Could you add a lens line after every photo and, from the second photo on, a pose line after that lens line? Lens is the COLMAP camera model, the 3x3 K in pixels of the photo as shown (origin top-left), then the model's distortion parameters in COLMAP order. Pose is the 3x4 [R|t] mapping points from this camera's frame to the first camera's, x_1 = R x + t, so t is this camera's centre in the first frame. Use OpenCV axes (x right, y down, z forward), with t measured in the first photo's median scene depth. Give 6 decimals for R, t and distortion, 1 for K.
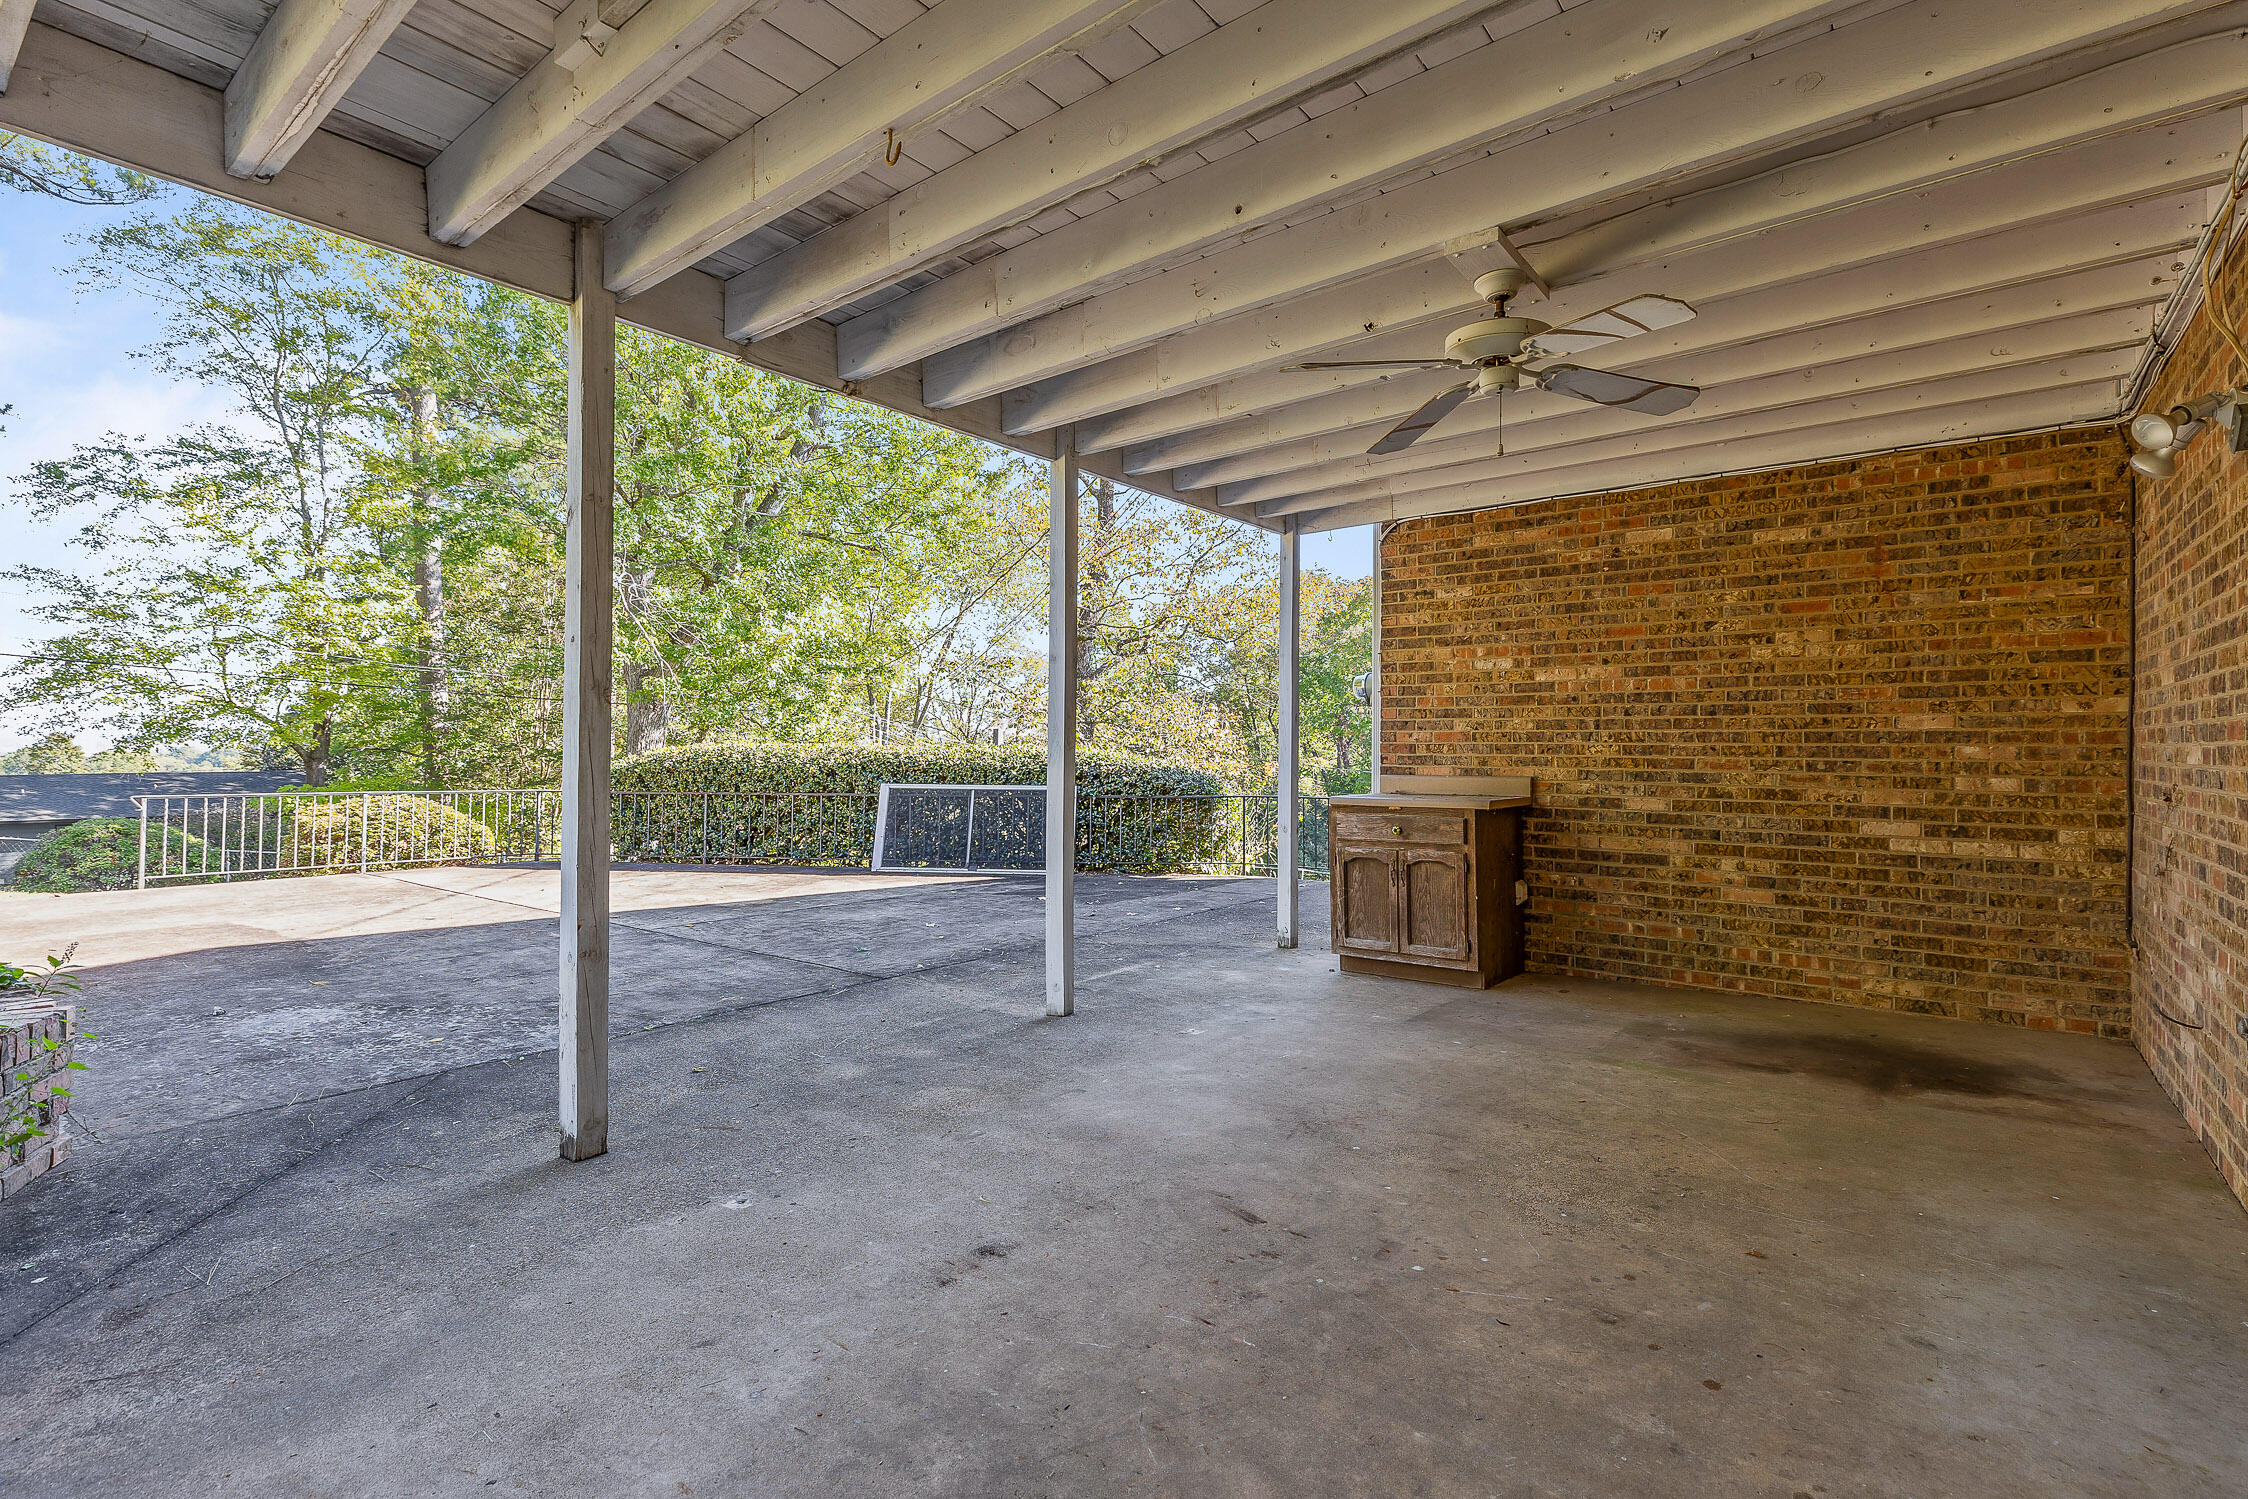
lens RADIAL K [[1029.2, 0, 1132.0], [0, 1029.2, 740.2], [0, 0, 1]] dist [0.001923, 0.001280]
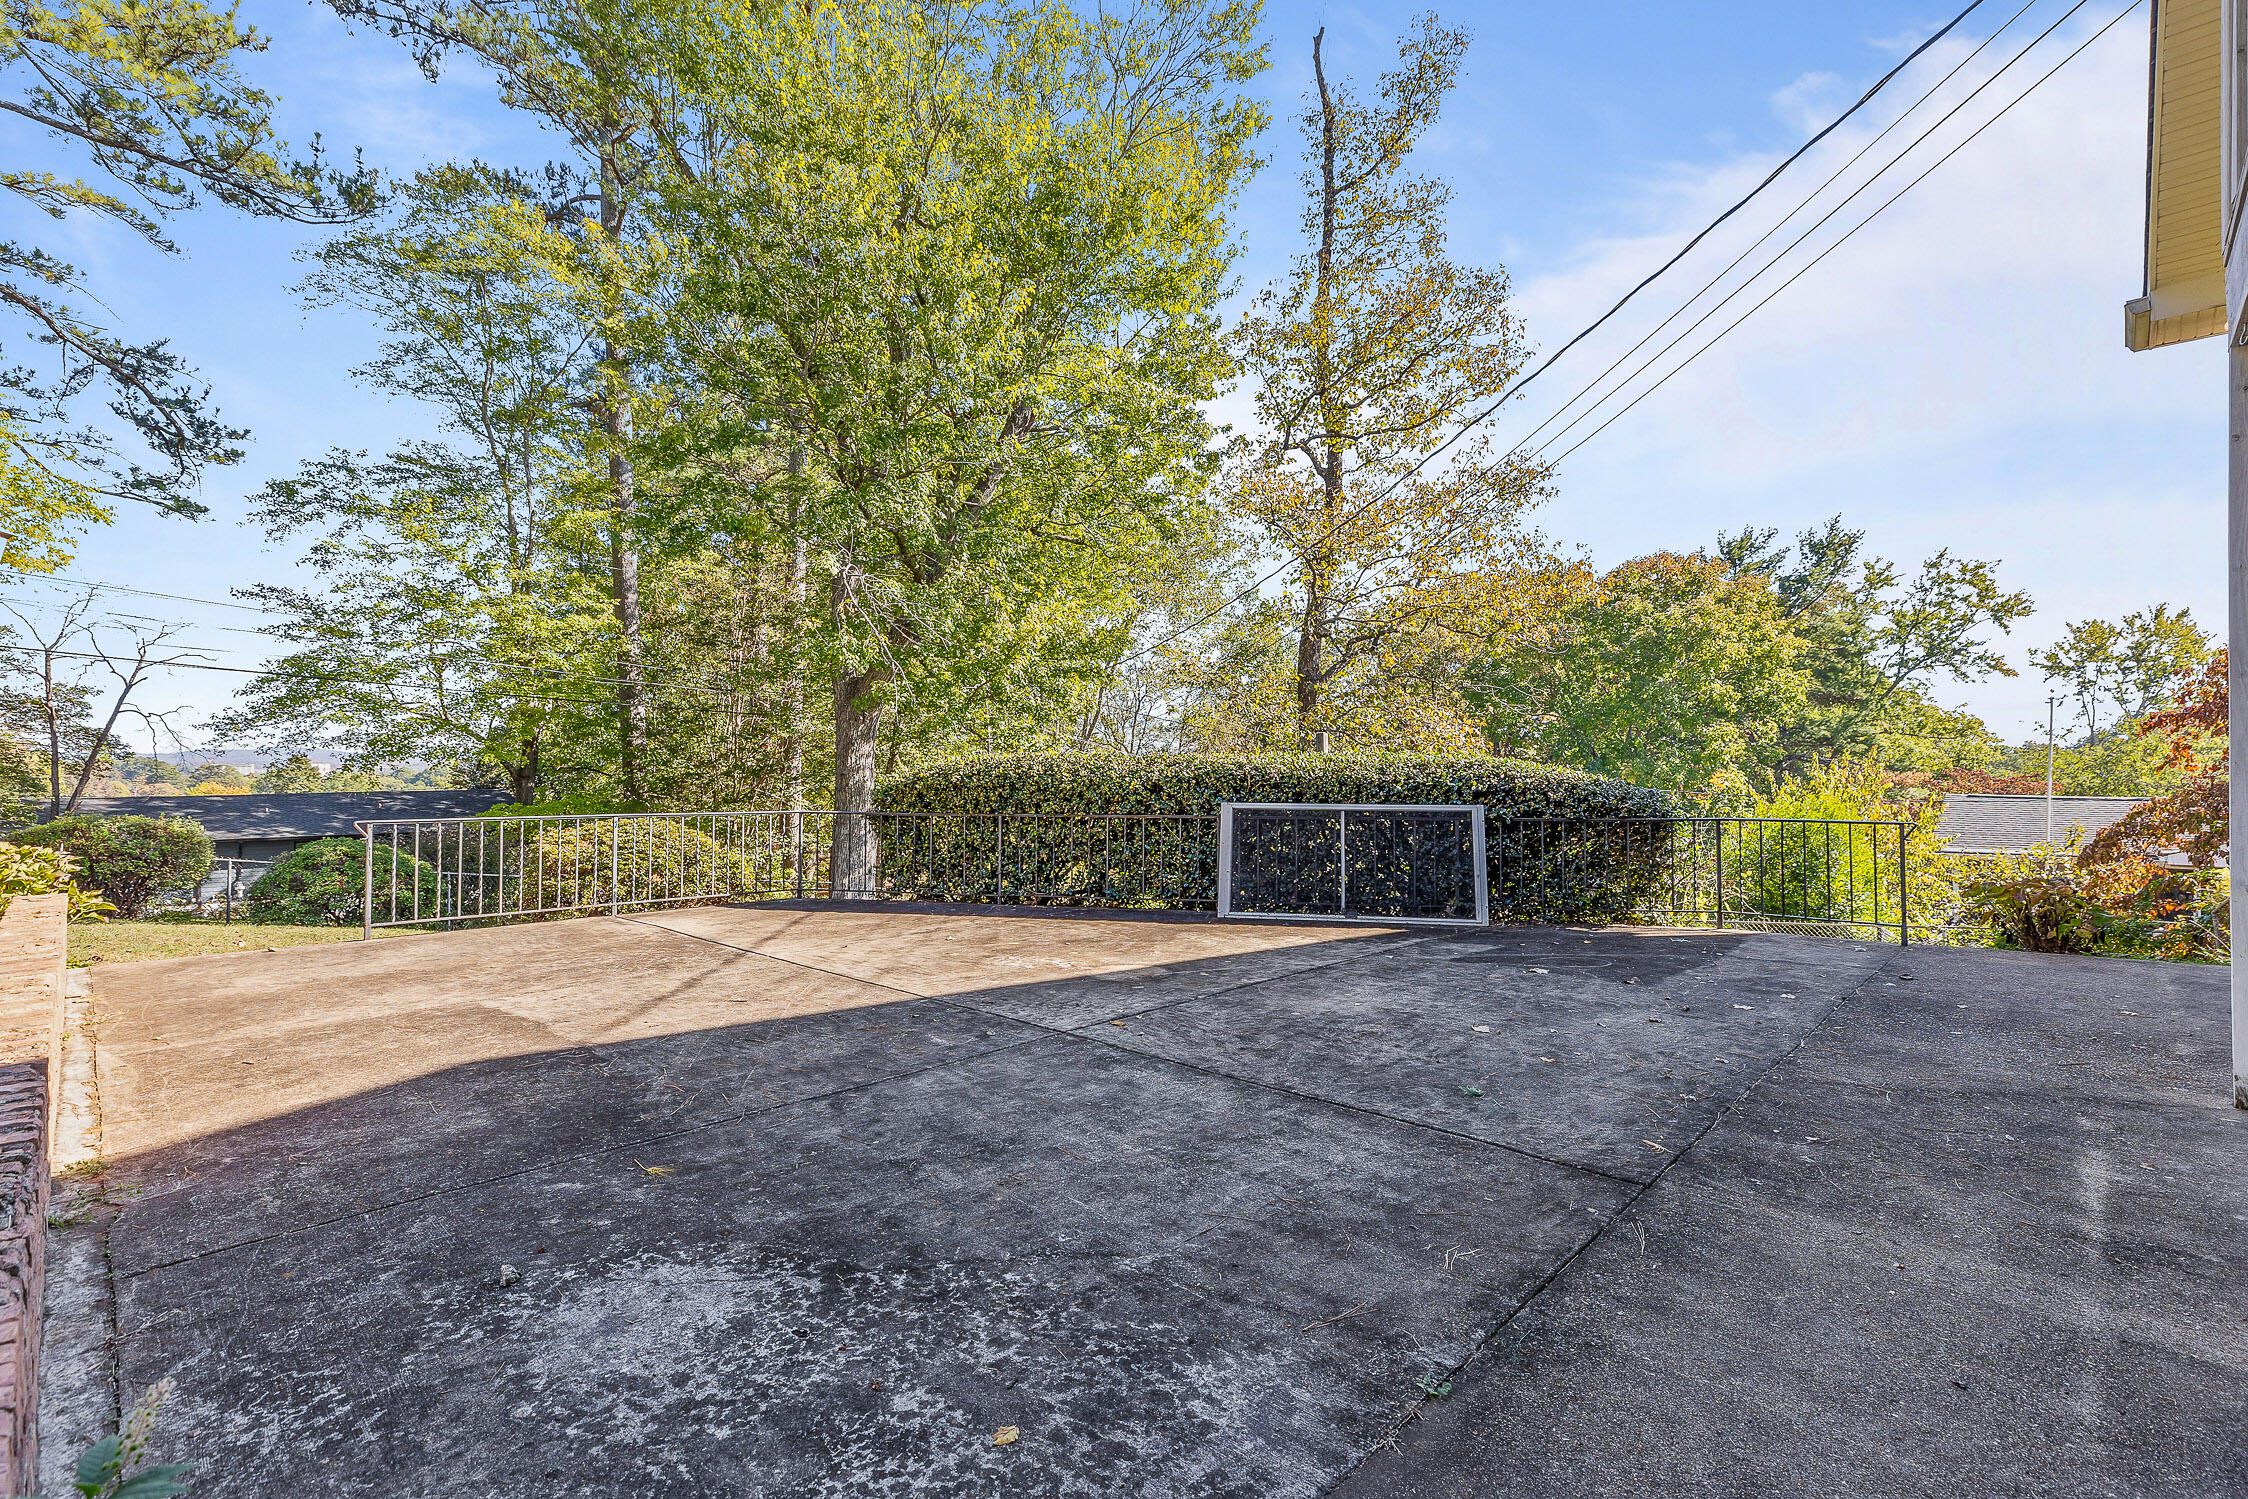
lens RADIAL K [[1029.2, 0, 1117.1], [0, 1029.2, 762.5], [0, 0, 1]] dist [0.001923, 0.001280]
pose [[0.990766, -0.006733, -0.135418, -0.110886], [0.007521, 0.999958, 0.005312, 0.003875], [0.135377, -0.006281, 0.990774, 0.115944]]
